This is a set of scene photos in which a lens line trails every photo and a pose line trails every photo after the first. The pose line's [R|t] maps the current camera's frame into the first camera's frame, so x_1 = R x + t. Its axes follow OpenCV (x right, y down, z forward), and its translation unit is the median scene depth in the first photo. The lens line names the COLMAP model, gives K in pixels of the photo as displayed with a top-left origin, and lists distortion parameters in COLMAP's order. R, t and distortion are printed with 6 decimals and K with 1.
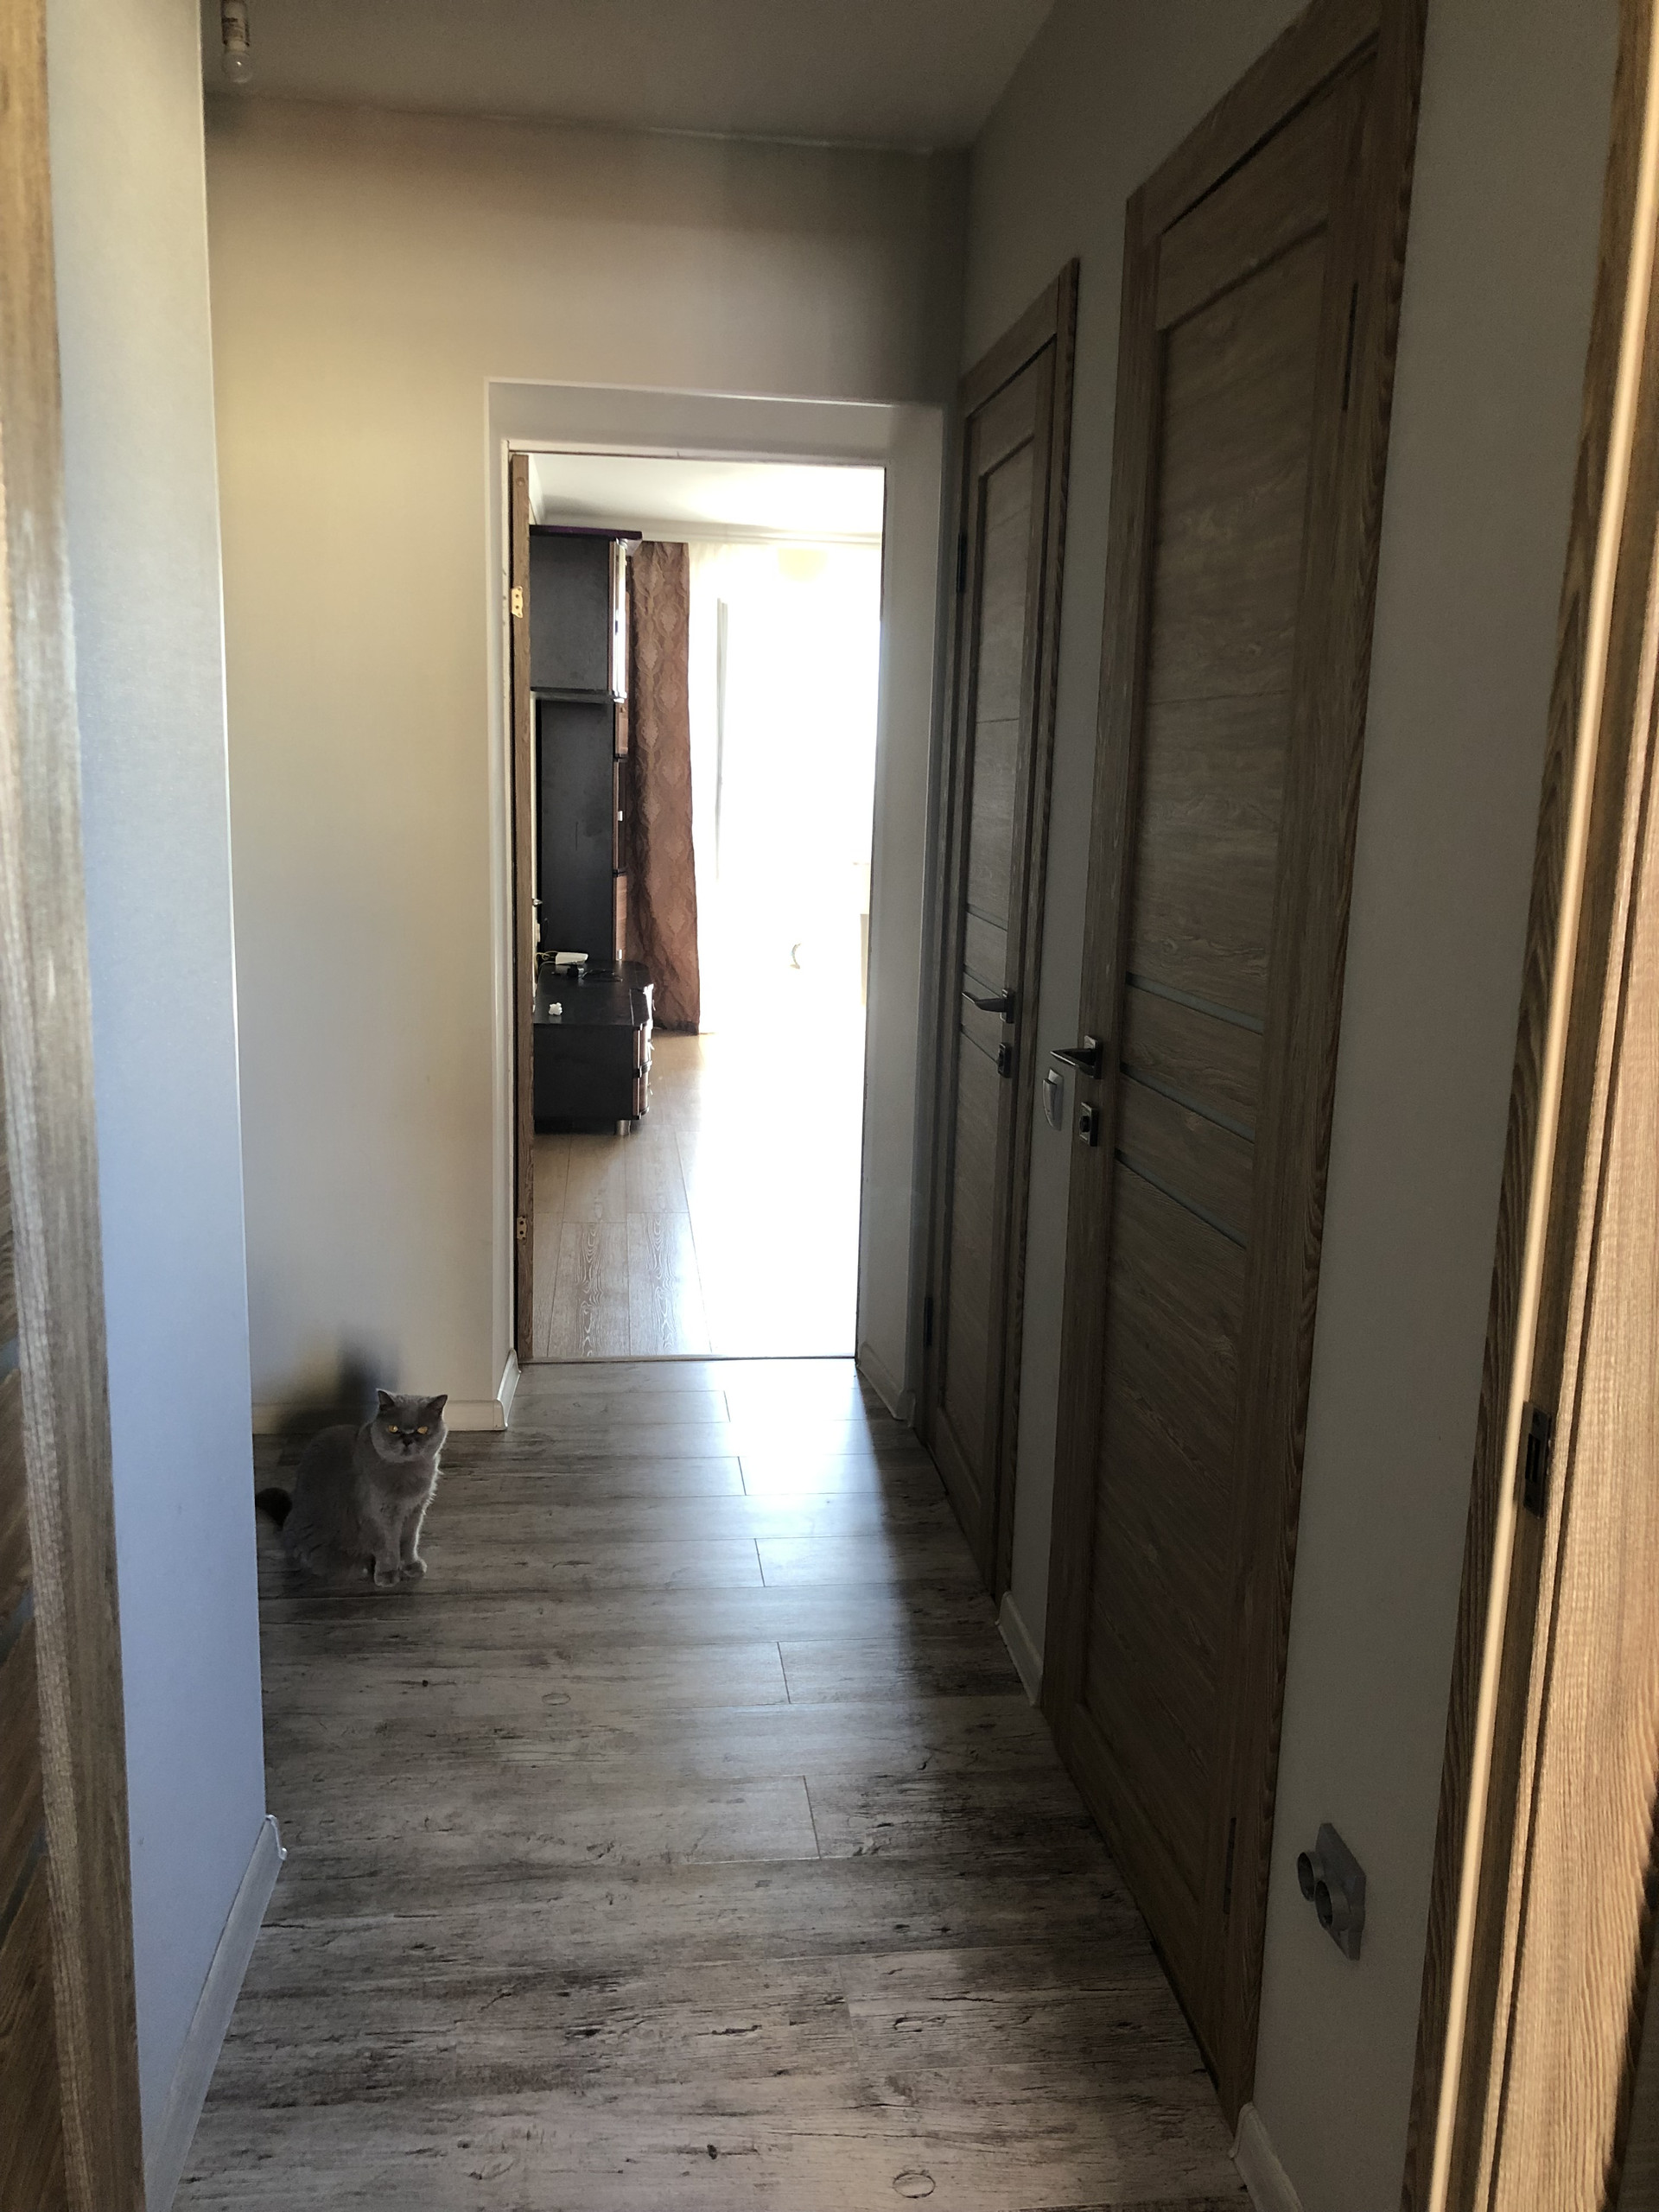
lens RADIAL K [[1791.4, 0, 834.7], [0, 1791.4, 1079.1], [0, 0, 1]] dist [0.082044, -0.108820]
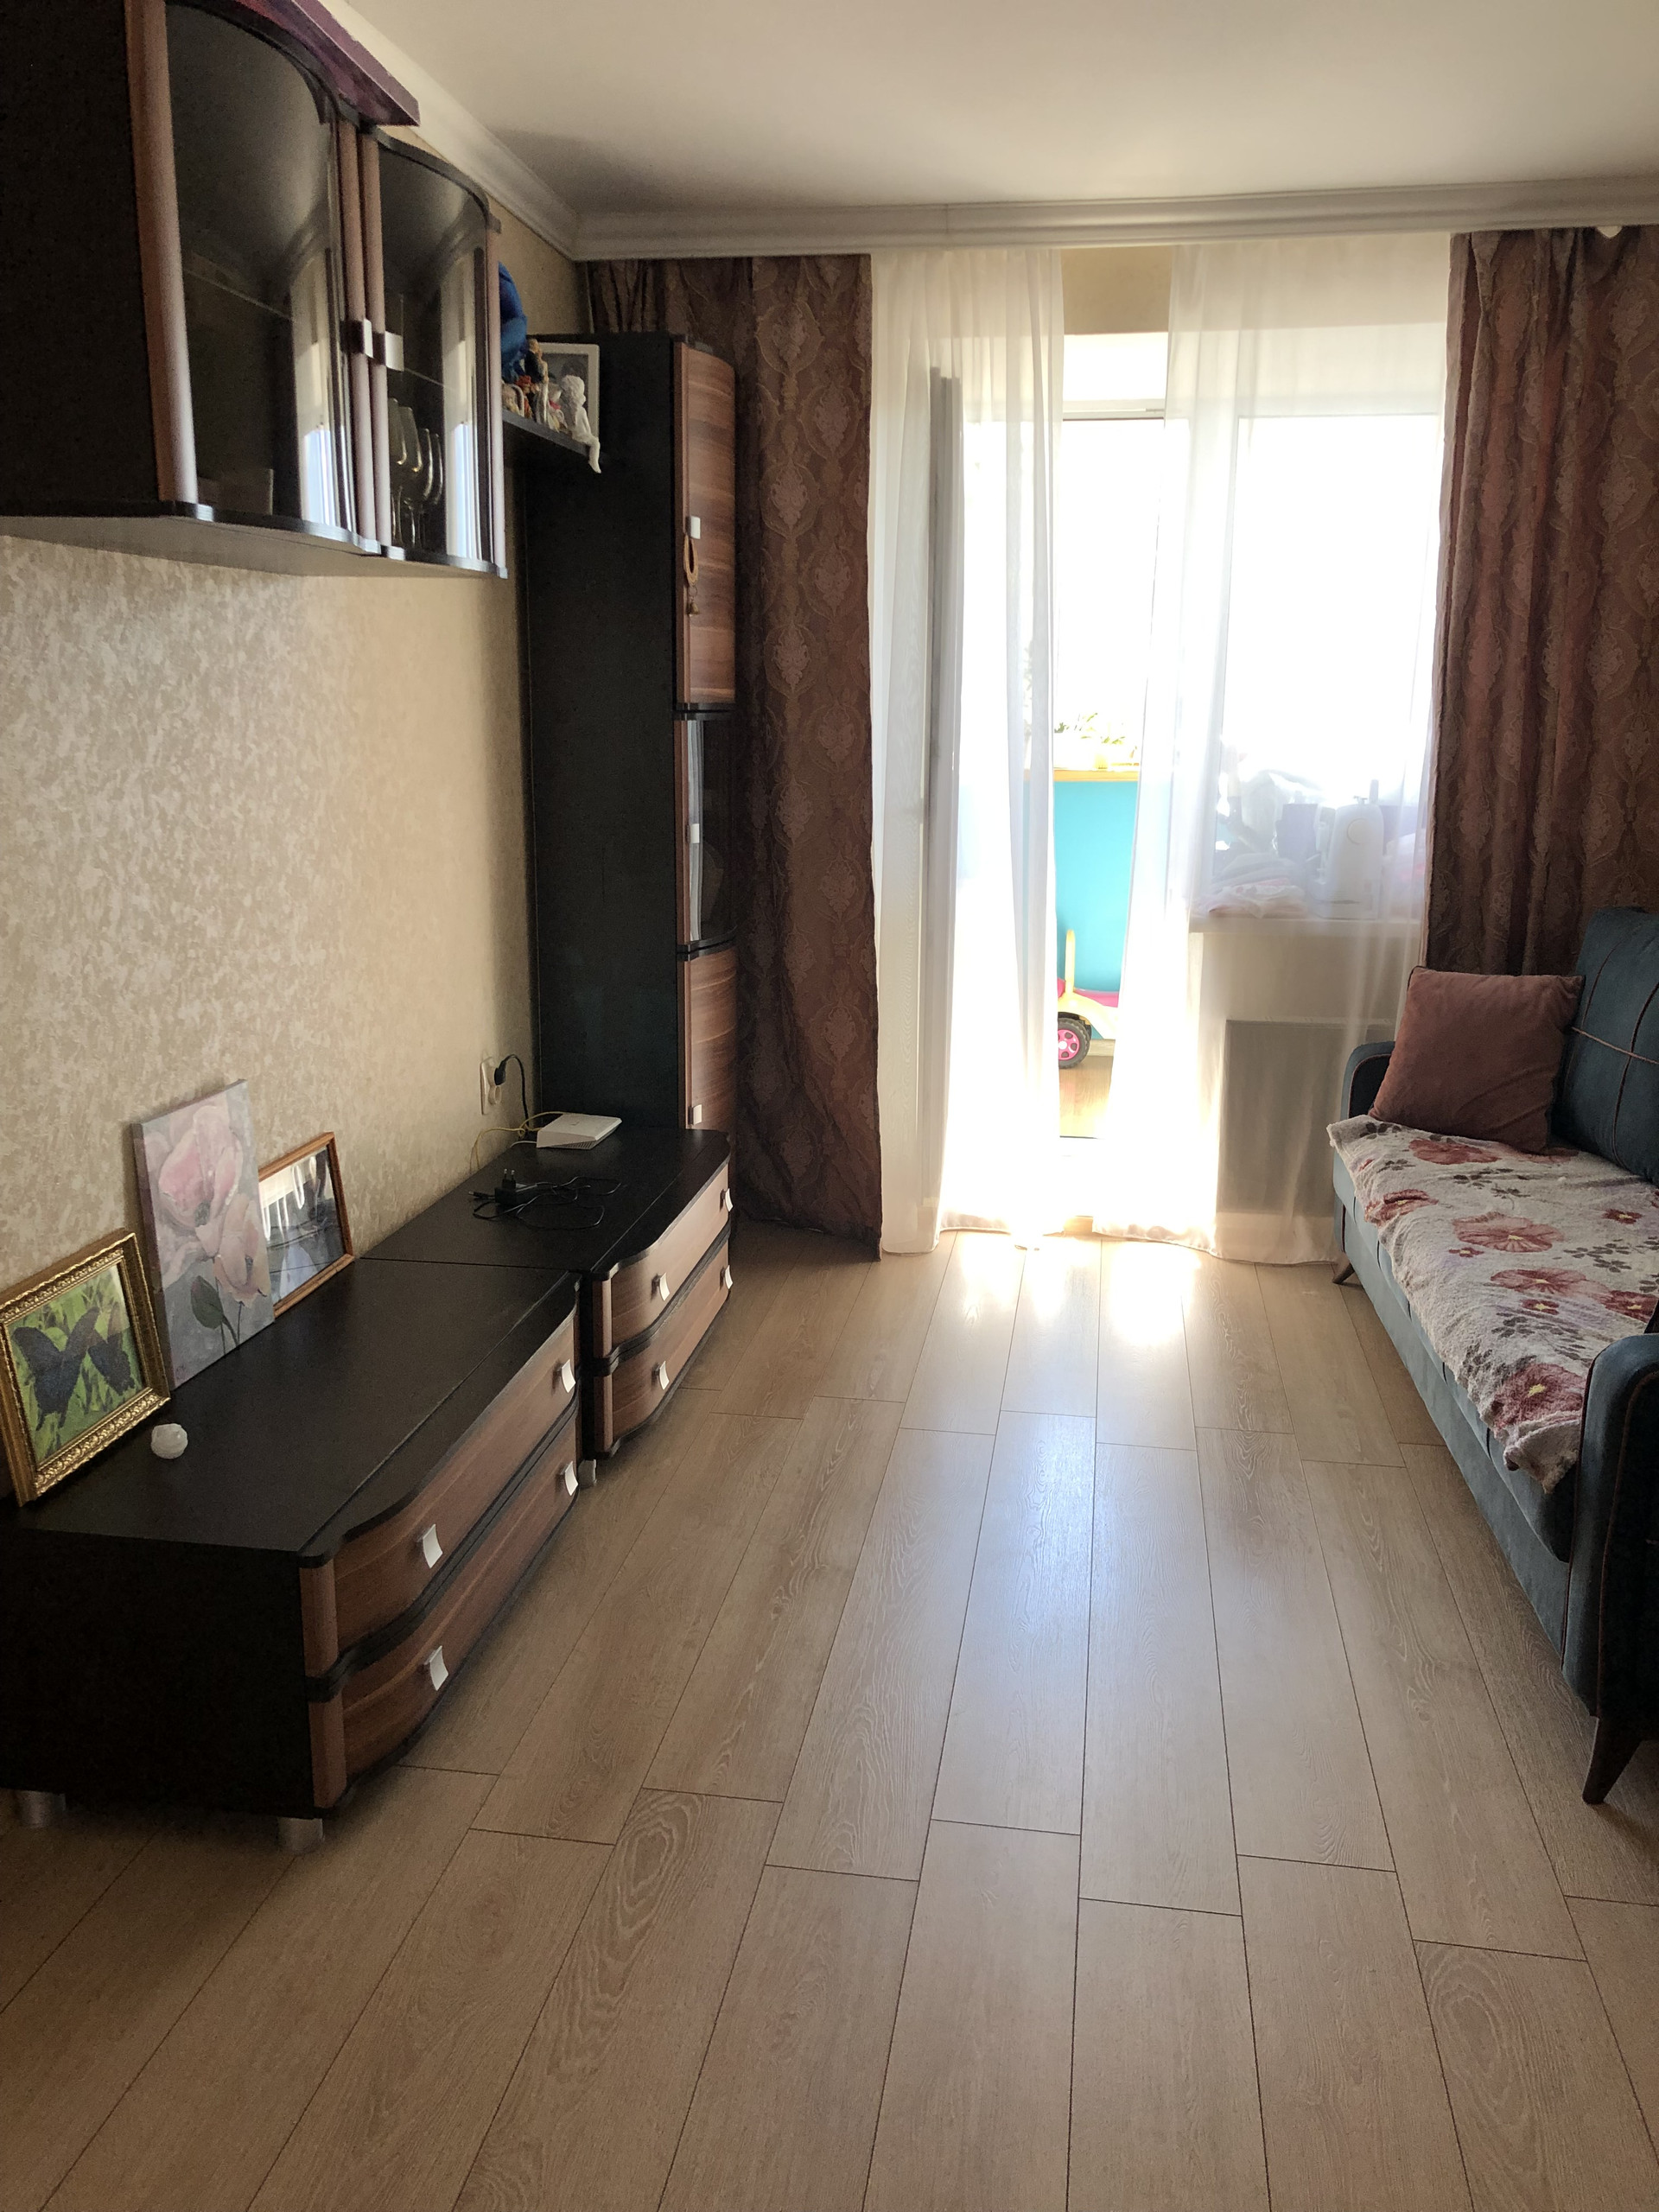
lens RADIAL K [[1791.4, 0, 834.7], [0, 1791.4, 1079.1], [0, 0, 1]] dist [0.082044, -0.108820]
pose [[0.960235, 0.032399, -0.277308, 0.050111], [-0.022755, 0.999021, 0.037925, -0.095781], [0.278266, -0.030107, 0.960032, 0.525007]]
